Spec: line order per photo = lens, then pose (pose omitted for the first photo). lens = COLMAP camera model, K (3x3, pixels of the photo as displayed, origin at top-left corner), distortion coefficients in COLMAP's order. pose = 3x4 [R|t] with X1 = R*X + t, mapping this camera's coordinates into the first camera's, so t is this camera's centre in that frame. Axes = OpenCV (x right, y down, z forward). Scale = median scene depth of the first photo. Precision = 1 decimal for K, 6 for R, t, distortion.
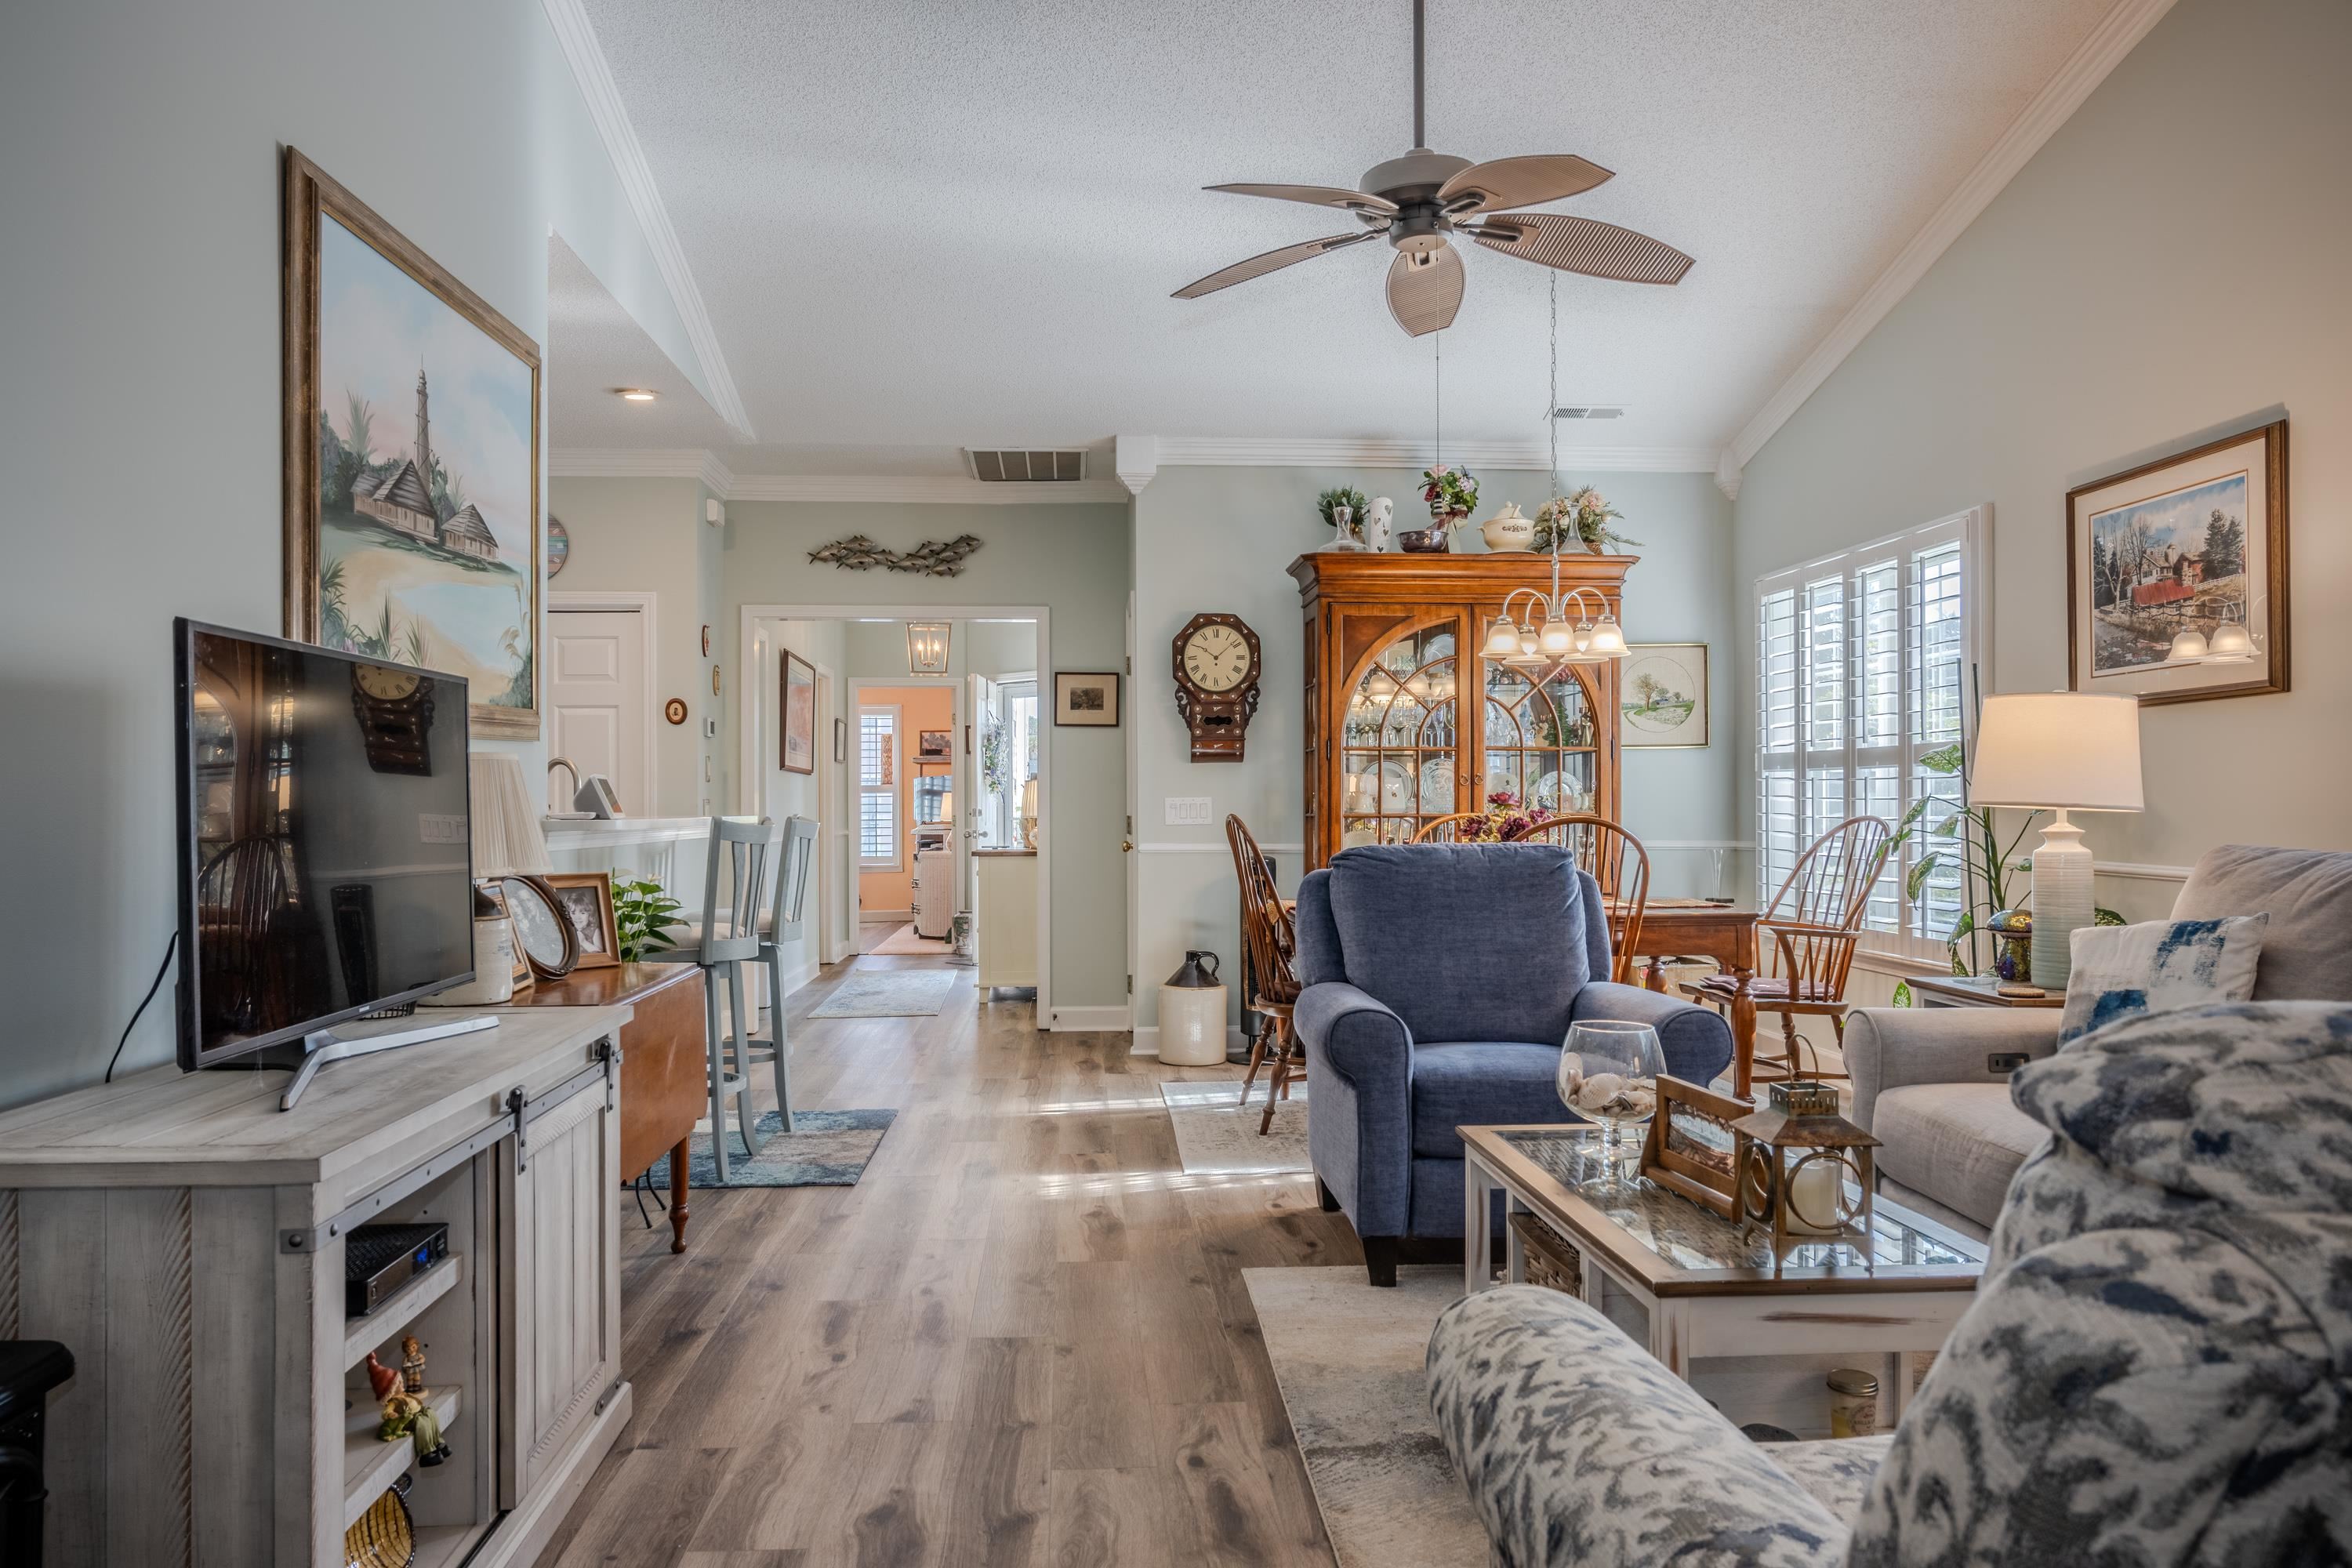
lens RADIAL K [[1572.7, 0, 1182.0], [0, 1572.7, 799.0], [0, 0, 1]] dist [-0.000921, 0.002419]
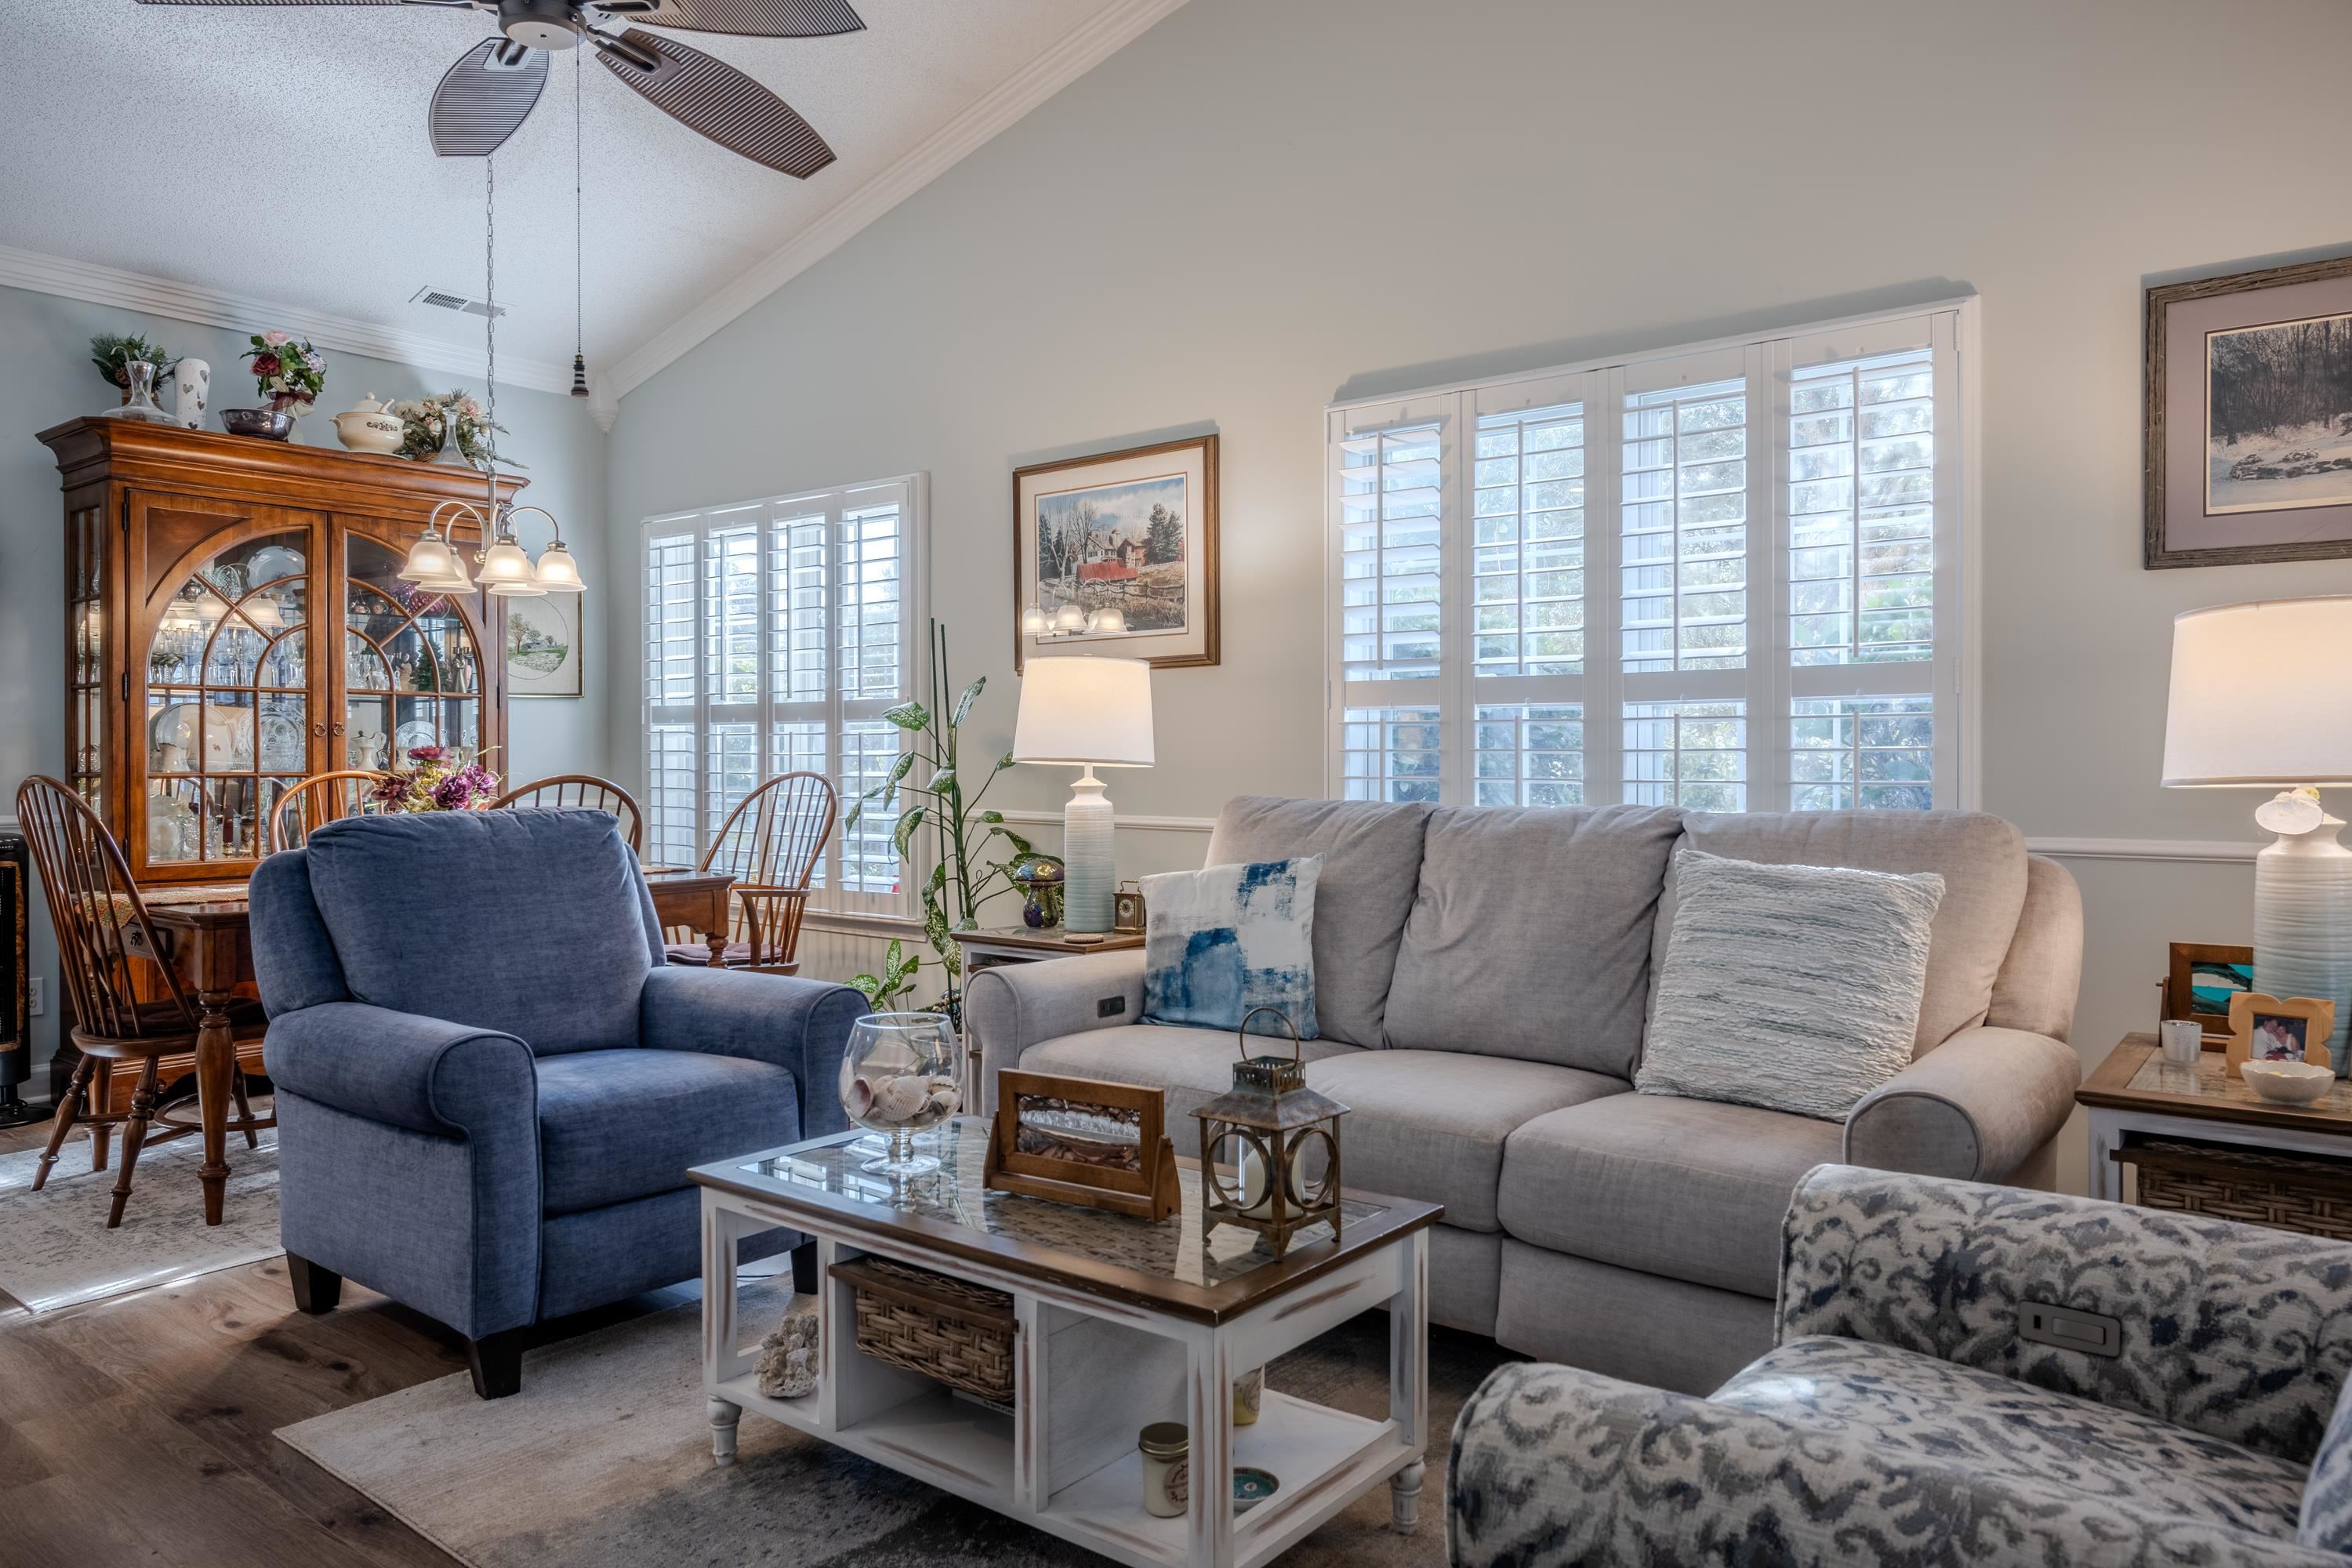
lens RADIAL K [[1563.7, 0, 1168.4], [0, 1563.7, 771.5], [0, 0, 1]] dist [-0.002039, -0.002473]
pose [[0.678230, -0.006738, 0.734818, -0.175276], [-0.002032, 0.999937, 0.011045, -0.000966], [-0.734847, -0.008984, 0.678174, 0.214742]]
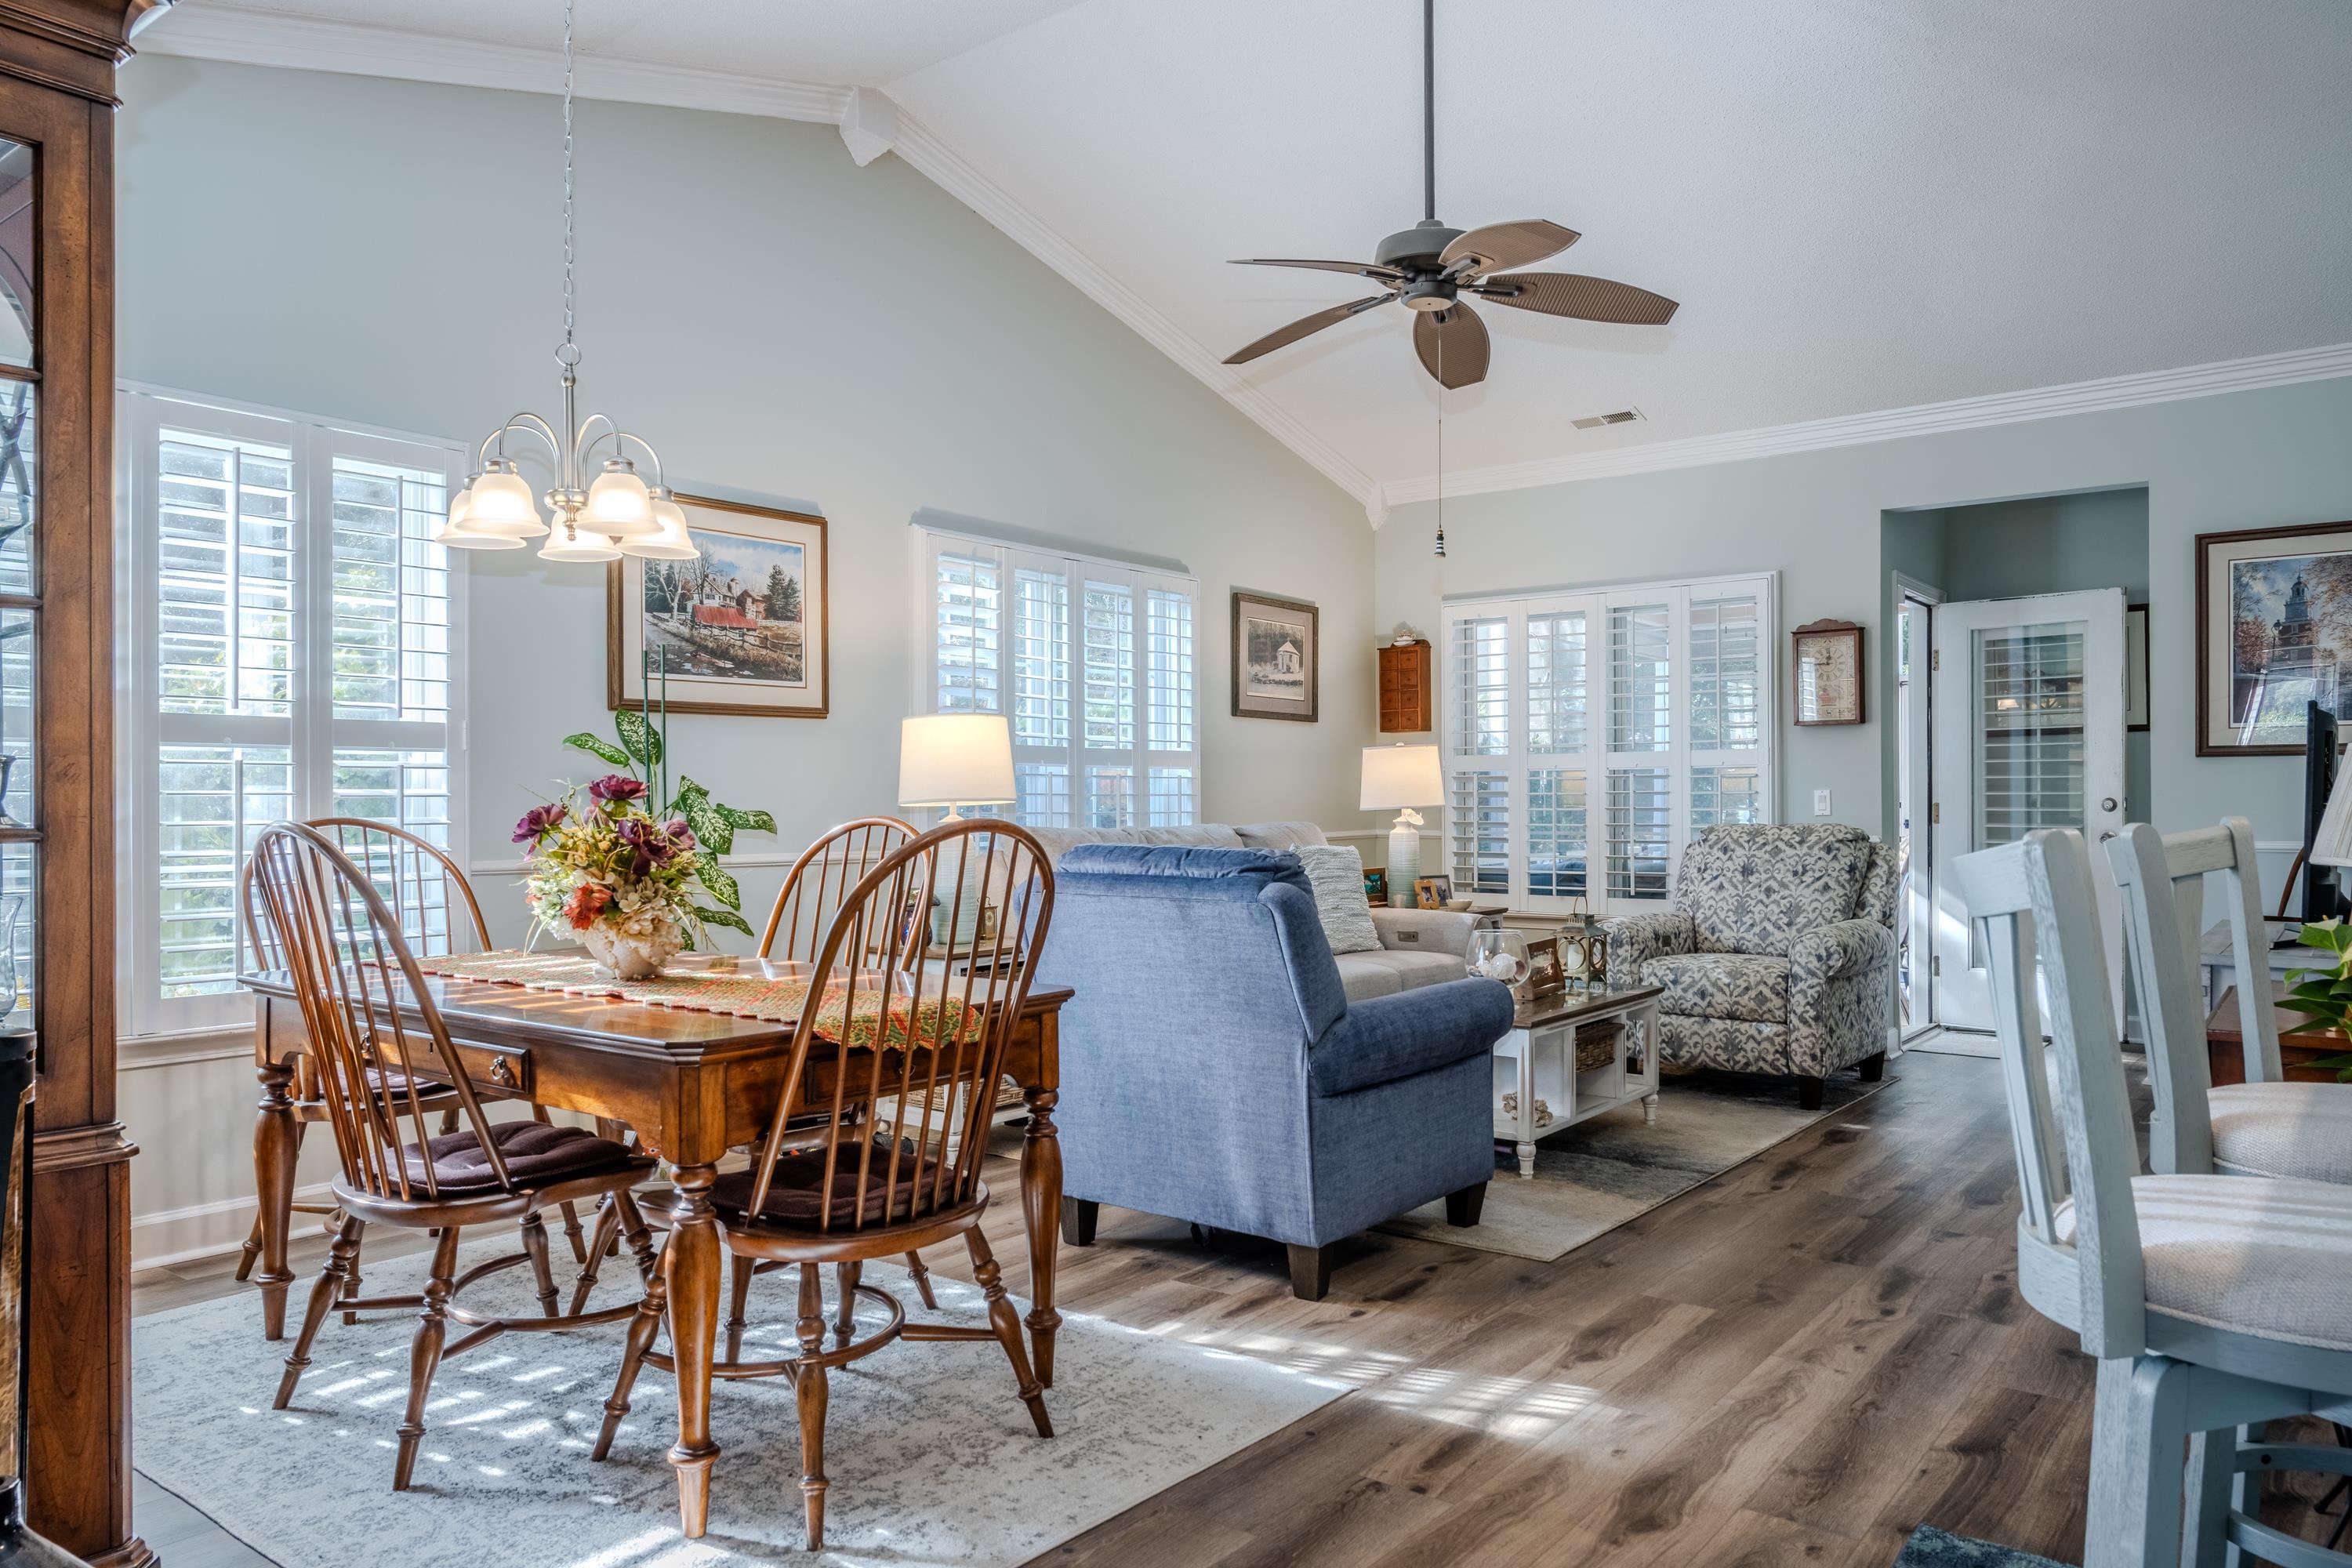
lens RADIAL K [[1572.7, 0, 1182.0], [0, 1572.7, 799.0], [0, 0, 1]] dist [-0.000921, 0.002419]
pose [[-0.737262, 0.003169, 0.675600, -0.413568], [0.000076, 0.999989, -0.004607, 0.007230], [-0.675607, -0.003345, -0.737254, 1.675966]]
